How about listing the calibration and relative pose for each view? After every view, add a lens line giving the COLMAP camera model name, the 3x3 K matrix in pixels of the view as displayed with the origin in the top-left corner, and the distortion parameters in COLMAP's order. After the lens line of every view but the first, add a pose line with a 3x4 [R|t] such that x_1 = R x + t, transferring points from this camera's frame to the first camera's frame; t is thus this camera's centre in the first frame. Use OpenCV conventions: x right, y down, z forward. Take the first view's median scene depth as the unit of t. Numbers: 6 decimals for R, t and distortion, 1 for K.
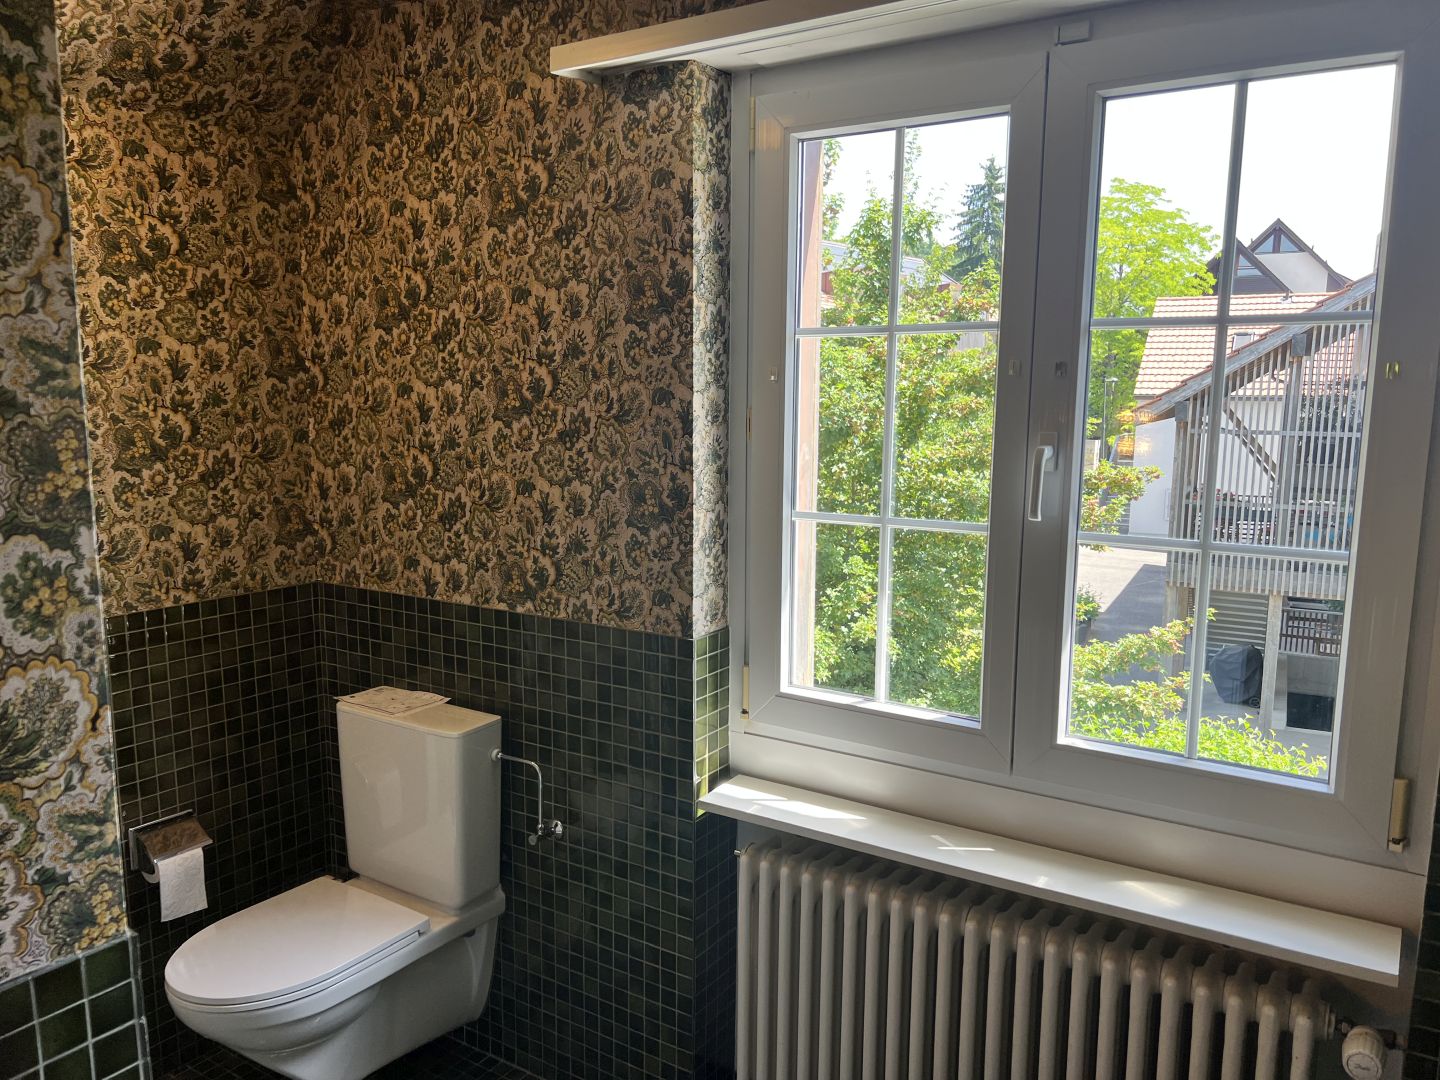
lens RADIAL K [[1082.6, 0, 723.4], [0, 1082.6, 557.5], [0, 0, 1]] dist [0.061553, -0.079702]
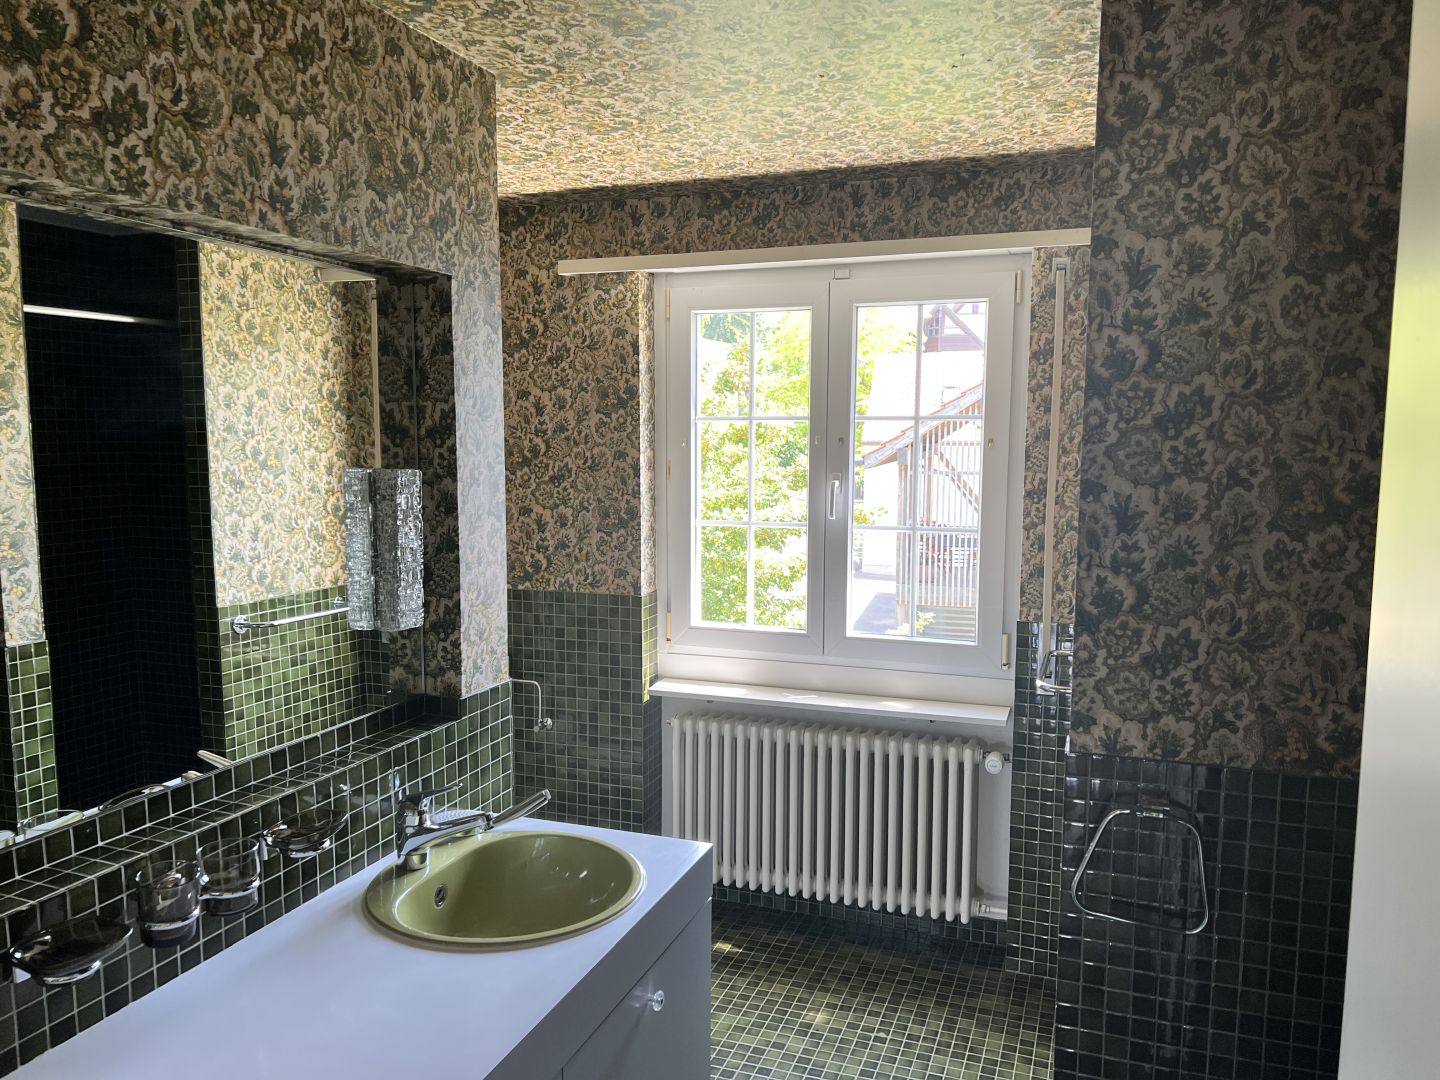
lens RADIAL K [[1082.6, 0, 723.4], [0, 1082.6, 557.5], [0, 0, 1]] dist [0.061553, -0.079702]
pose [[0.973546, -0.029929, 0.226524, -0.281108], [0.039210, 0.998561, -0.036579, 0.080535], [-0.225103, 0.044493, 0.973319, -0.683336]]
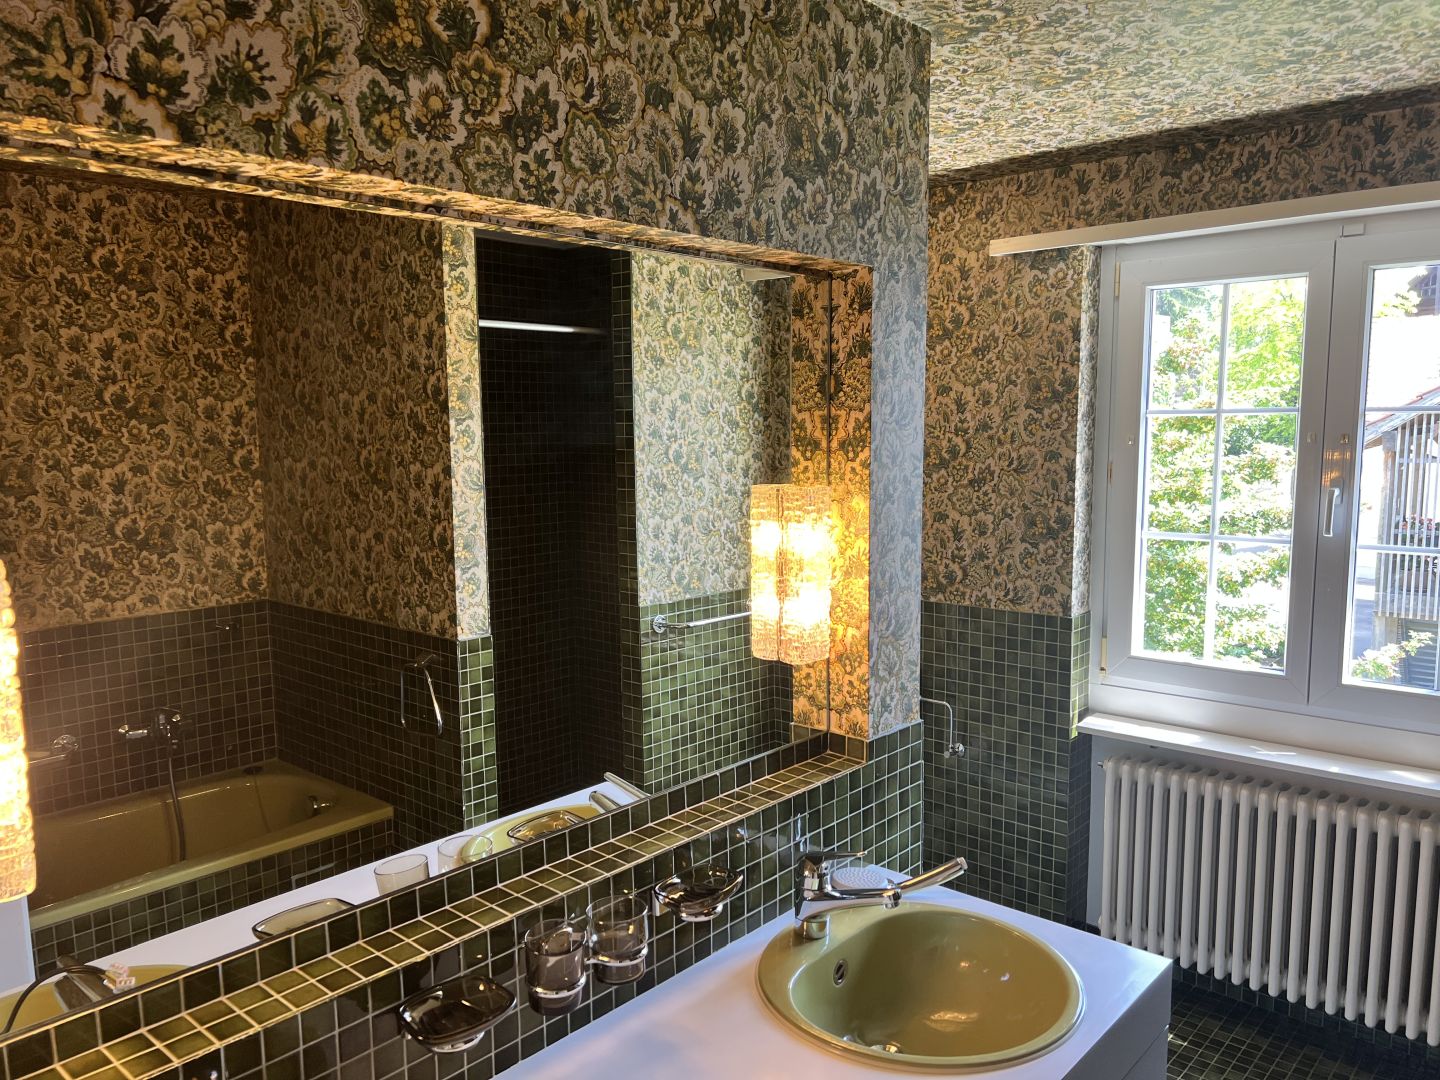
lens RADIAL K [[1082.6, 0, 723.4], [0, 1082.6, 557.5], [0, 0, 1]] dist [0.061553, -0.079702]
pose [[0.989563, 0.000617, -0.144097, -0.282463], [-0.004938, 0.999549, -0.029629, 0.039303], [0.144014, 0.030031, 0.989120, -0.552254]]
